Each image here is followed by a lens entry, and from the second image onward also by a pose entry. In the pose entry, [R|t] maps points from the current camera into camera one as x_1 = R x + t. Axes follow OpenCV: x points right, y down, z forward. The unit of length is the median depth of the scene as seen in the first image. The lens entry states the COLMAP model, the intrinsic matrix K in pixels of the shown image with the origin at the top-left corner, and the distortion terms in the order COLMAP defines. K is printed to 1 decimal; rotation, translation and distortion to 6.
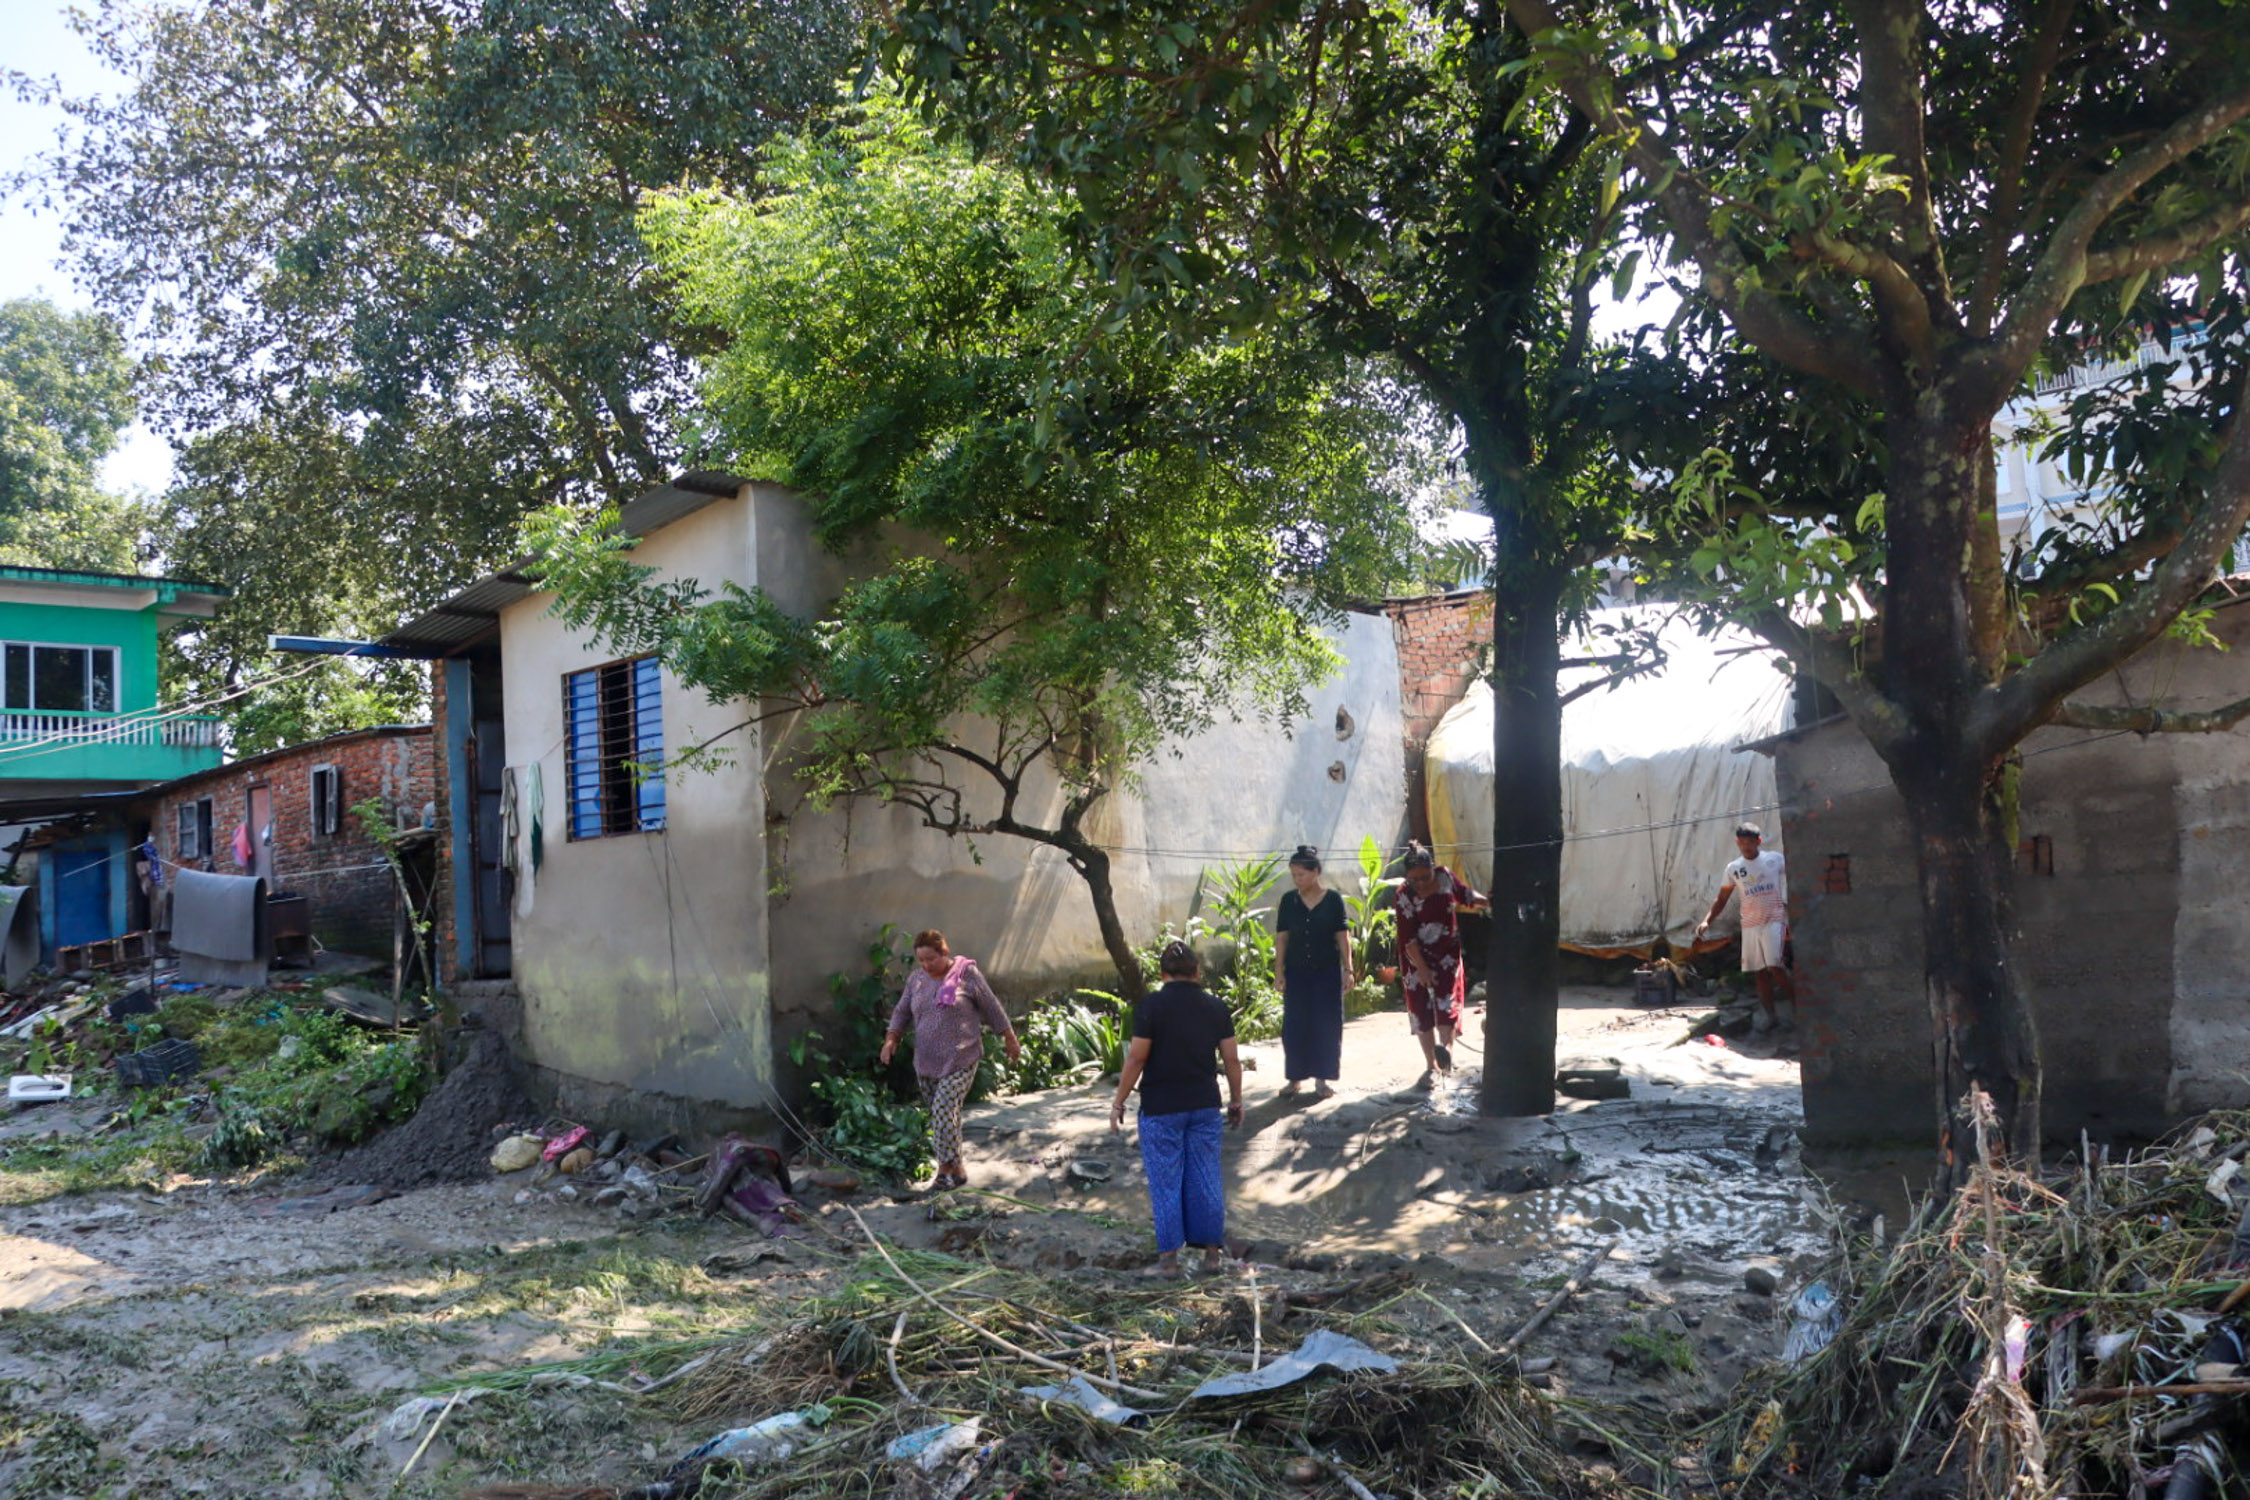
lens RADIAL K [[2025.2, 0, 1123.1], [0, 2025.2, 754.8], [0, 0, 1]] dist [-0.077746, 0.004023]
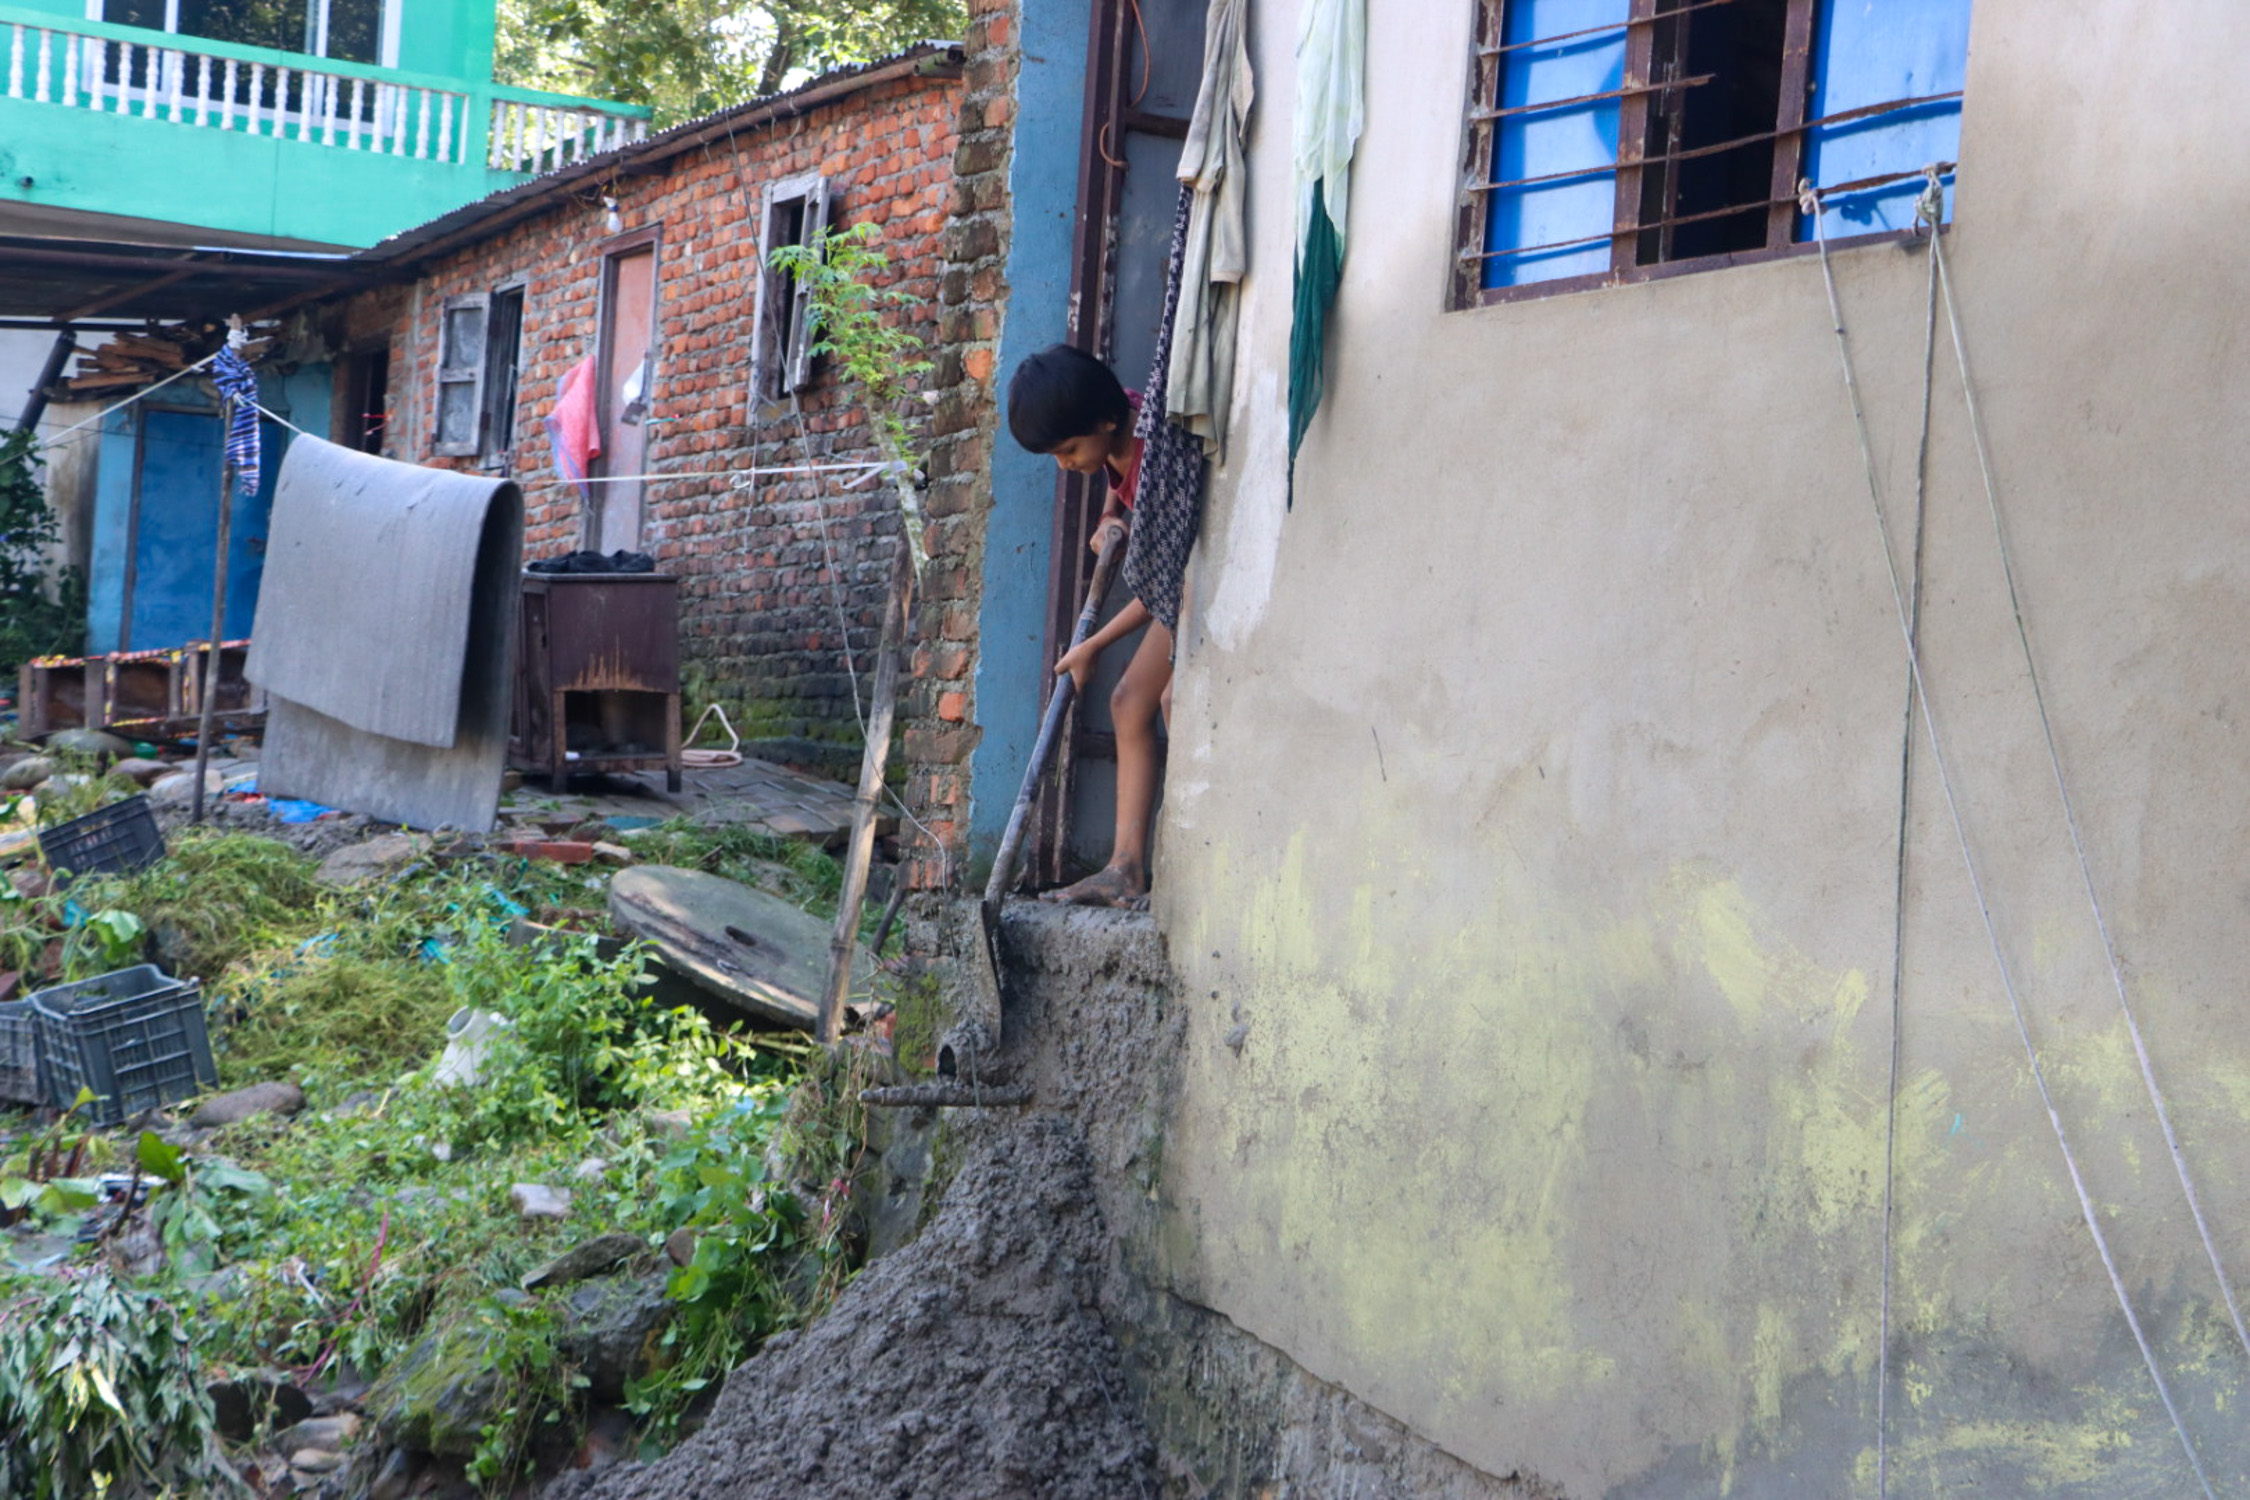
lens RADIAL K [[5235.4, 0, 1125.3], [0, 5235.4, 751.6], [0, 0, 1]] dist [0.620294, 0.000000]
pose [[0.932608, 0.126868, -0.337858, -0.090744], [-0.106548, 0.991235, 0.078106, 0.040039], [0.344806, -0.036844, 0.937951, 0.370332]]
